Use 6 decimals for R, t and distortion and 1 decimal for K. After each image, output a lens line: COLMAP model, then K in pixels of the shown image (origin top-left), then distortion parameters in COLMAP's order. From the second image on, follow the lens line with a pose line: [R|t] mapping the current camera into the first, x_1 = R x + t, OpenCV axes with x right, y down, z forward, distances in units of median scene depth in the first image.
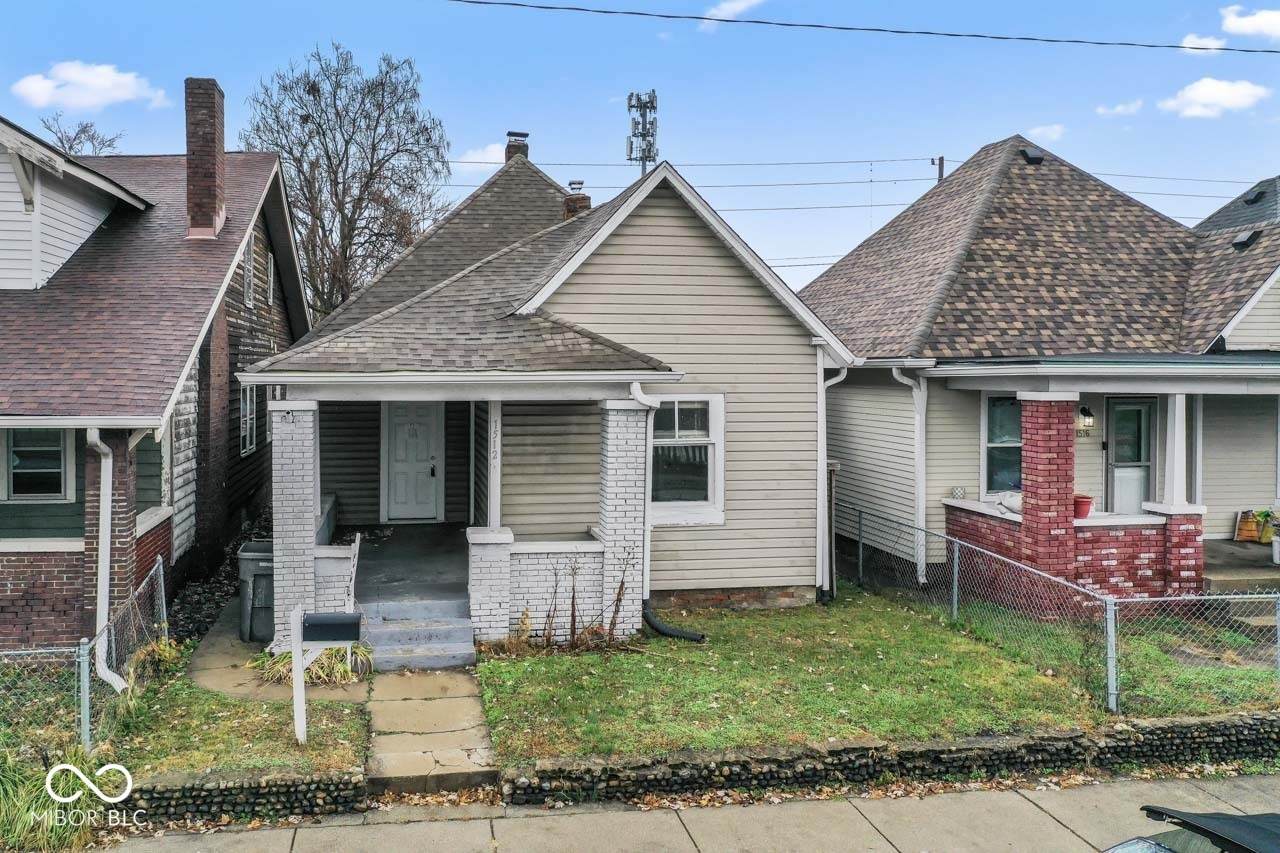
lens RADIAL K [[1122.3, 0, 544.1], [0, 1122.3, 386.1], [0, 0, 1]] dist [-0.010319, 0.000909]
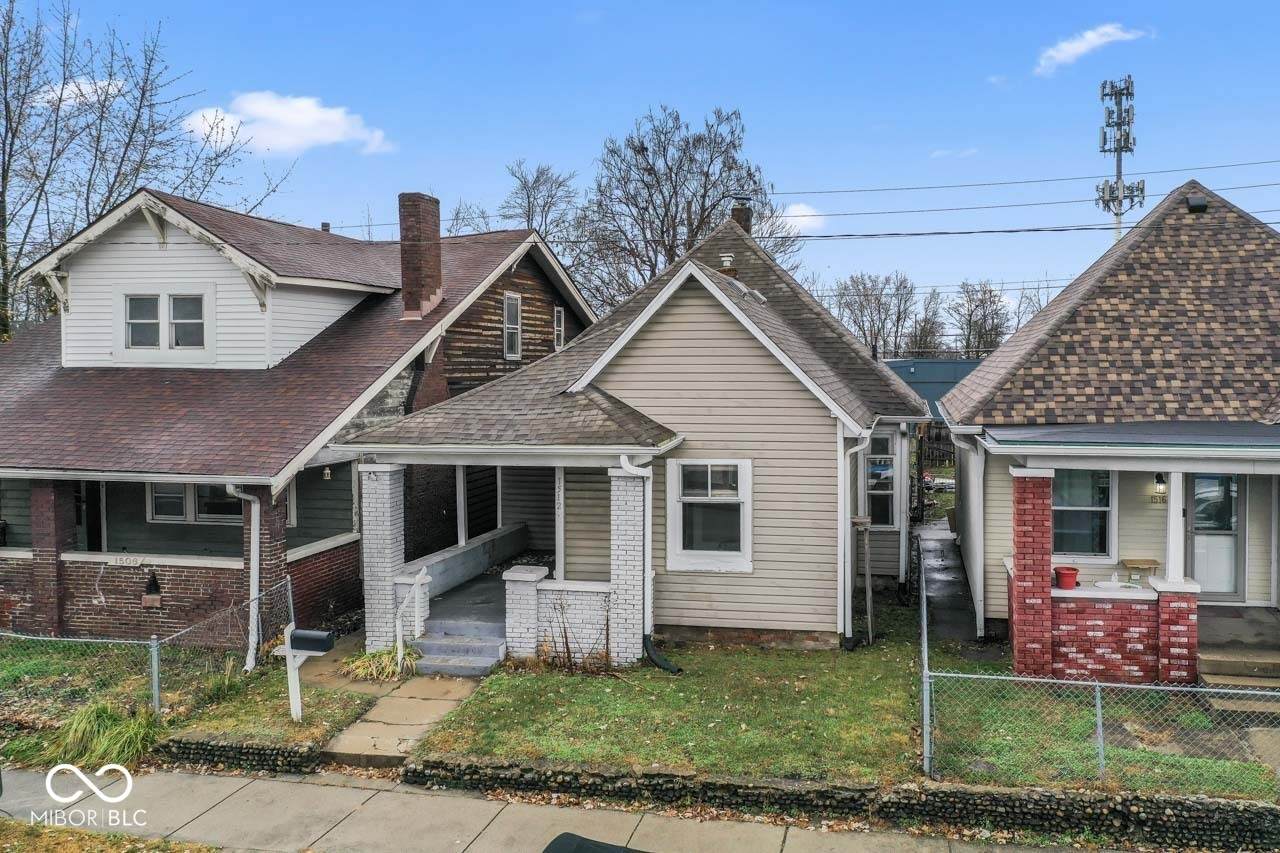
lens RADIAL K [[1099.8, 0, 643.1], [0, 1099.8, 400.9], [0, 0, 1]] dist [-0.006394, -0.007278]
pose [[0.935302, 0.004711, -0.353818, 0.522524], [0.001031, 0.999871, 0.016038, -0.081269], [0.353848, -0.015365, 0.935177, -0.099662]]
